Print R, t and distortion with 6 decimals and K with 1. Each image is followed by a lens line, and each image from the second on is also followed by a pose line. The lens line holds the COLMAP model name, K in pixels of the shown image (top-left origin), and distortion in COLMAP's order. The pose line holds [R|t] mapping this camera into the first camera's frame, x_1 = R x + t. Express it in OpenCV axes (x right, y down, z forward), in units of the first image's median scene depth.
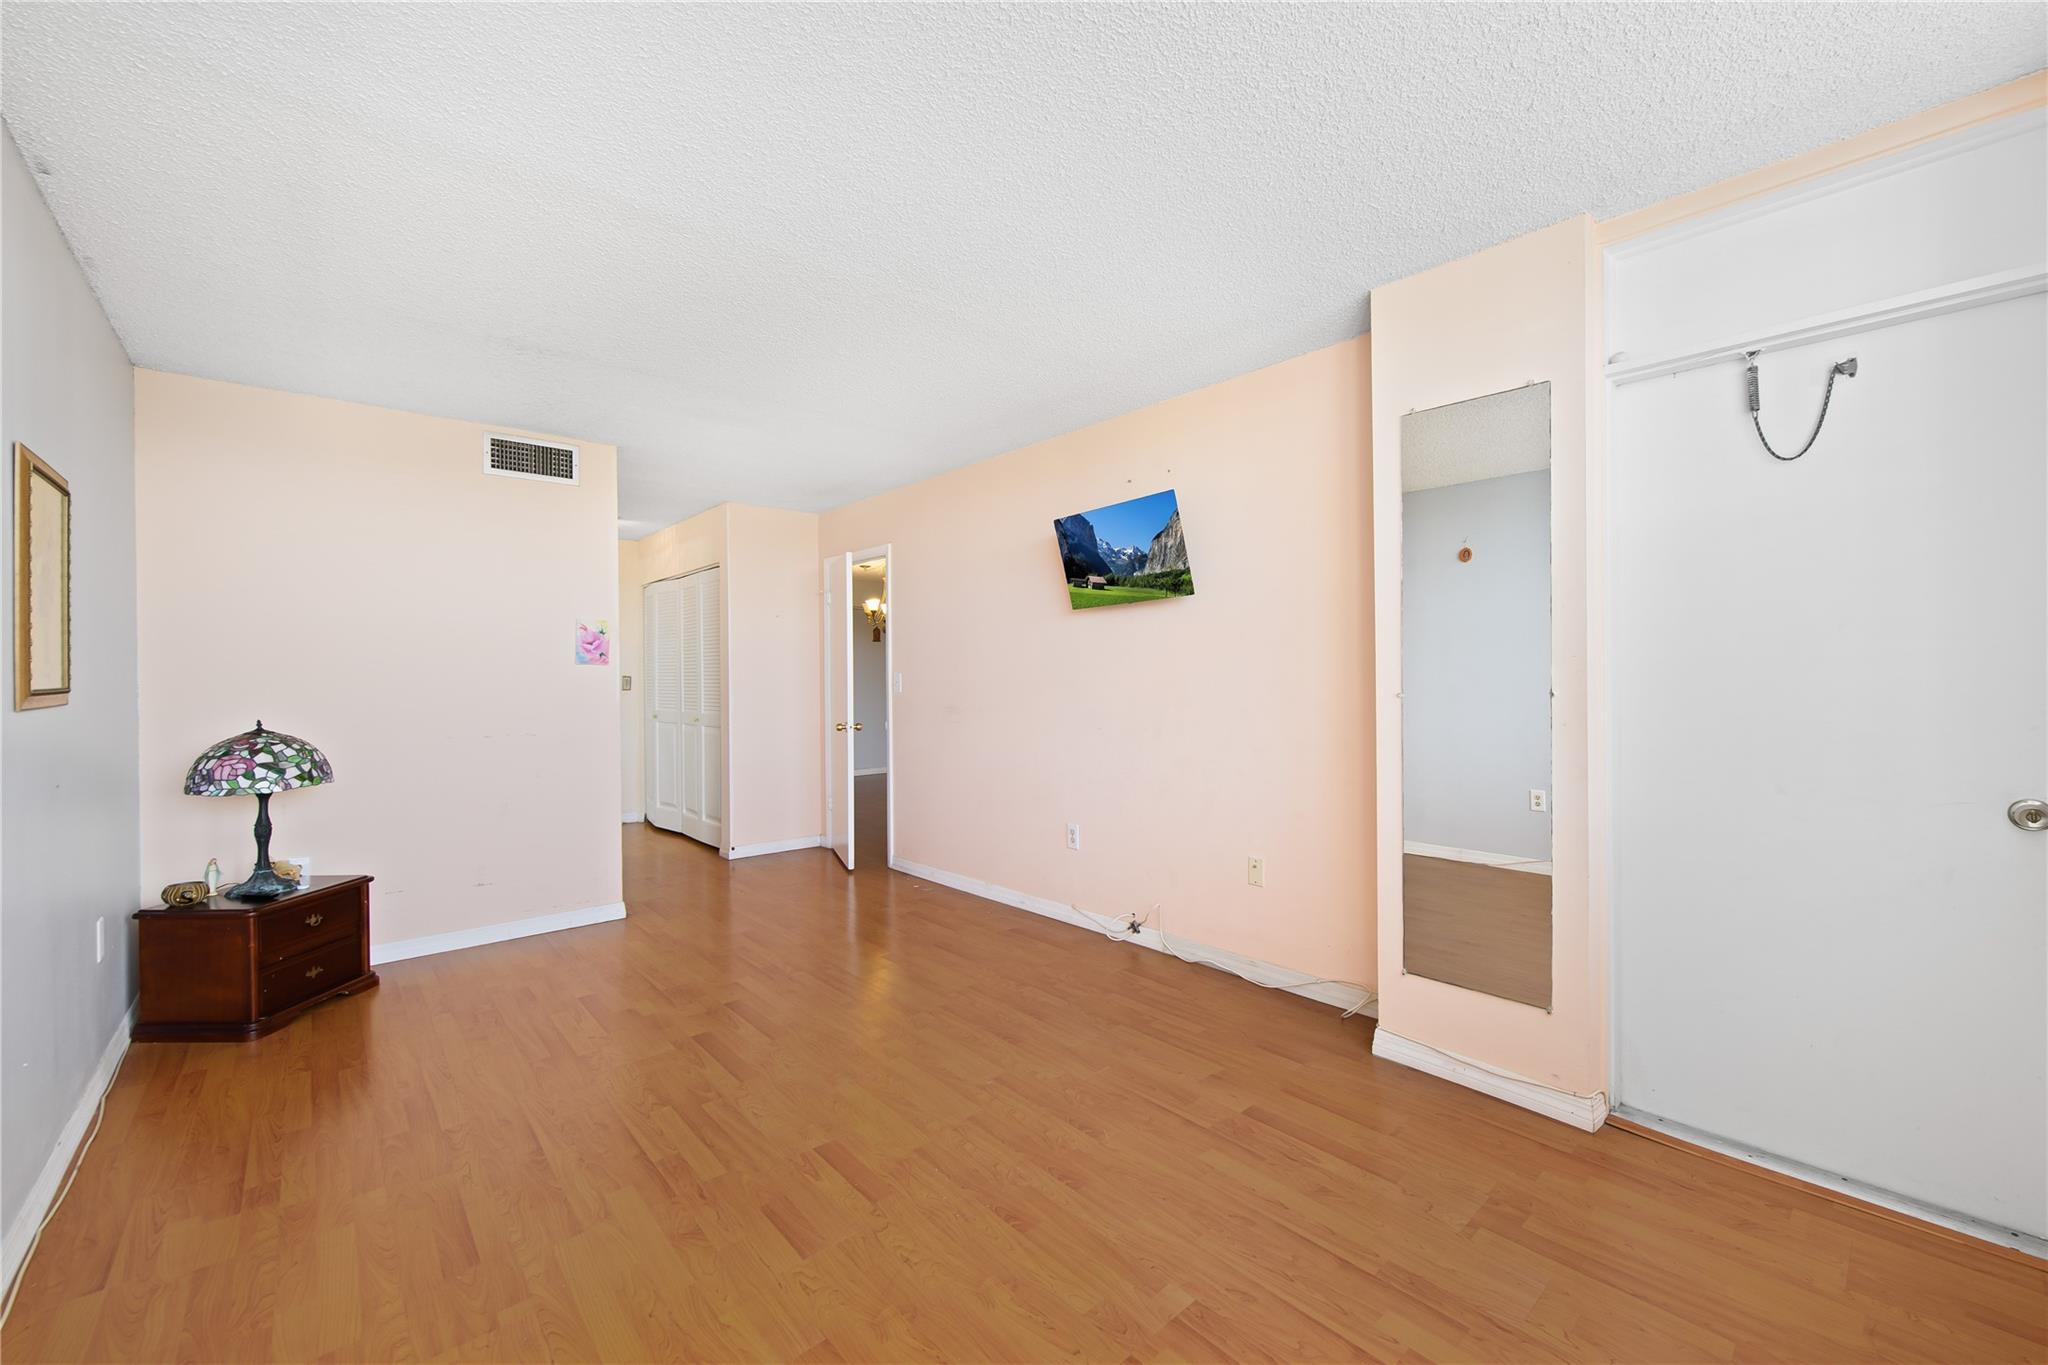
lens RADIAL K [[814.5, 0, 1029.6], [0, 814.5, 679.3], [0, 0, 1]] dist [0.002594, -0.003400]
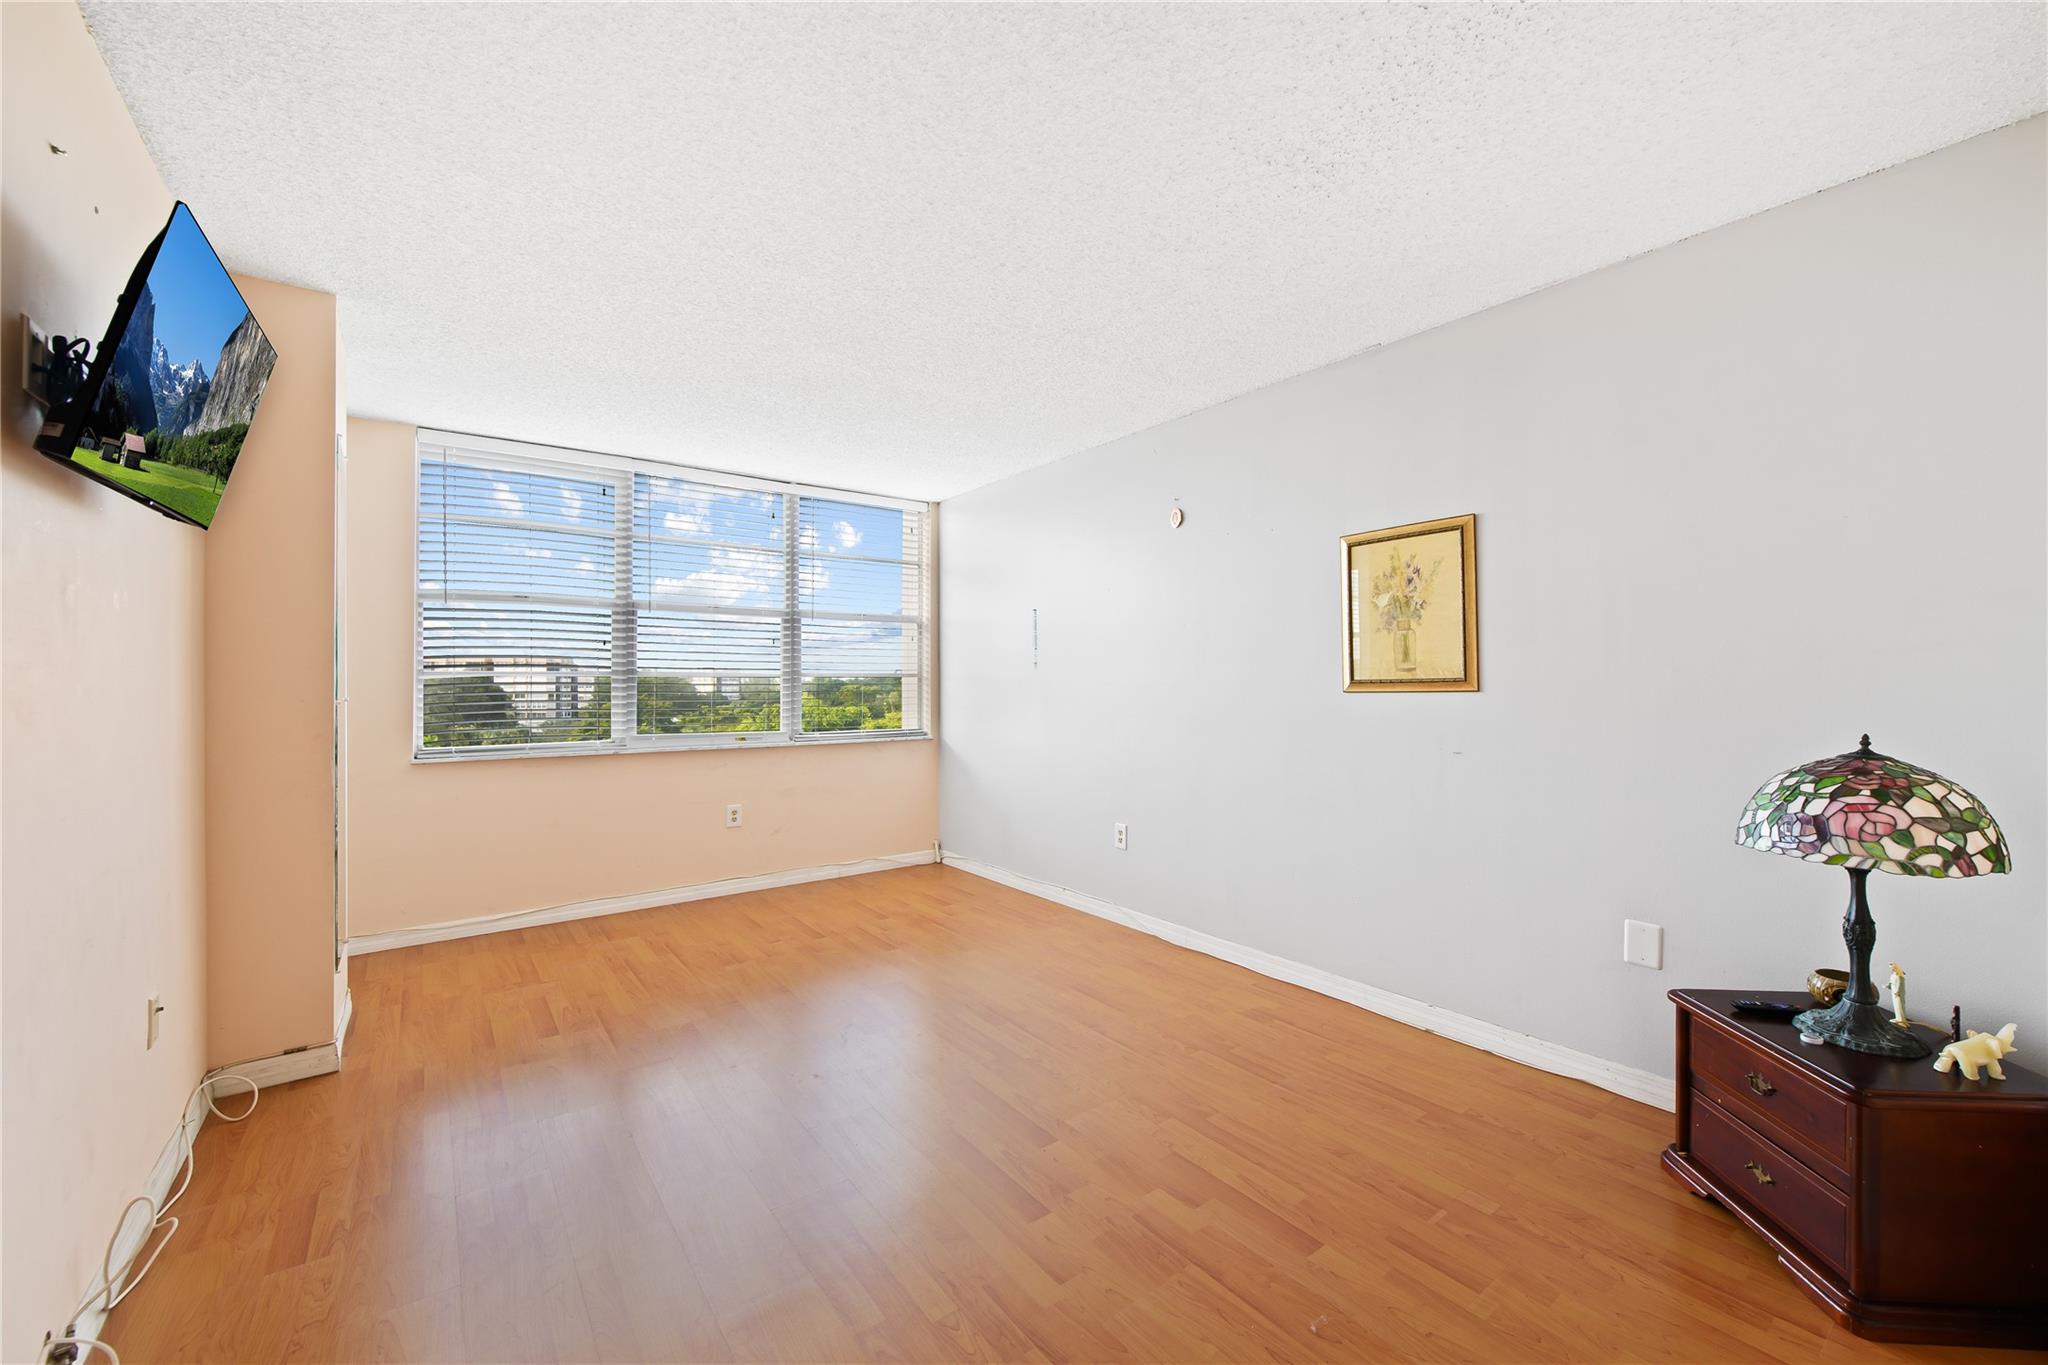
lens RADIAL K [[814.5, 0, 1029.6], [0, 814.5, 679.3], [0, 0, 1]] dist [0.002594, -0.003400]
pose [[-0.996399, 0.017513, 0.082965, -0.502600], [0.017353, 0.999846, -0.002657, 0.005092], [-0.082999, -0.001208, -0.996549, 1.928146]]
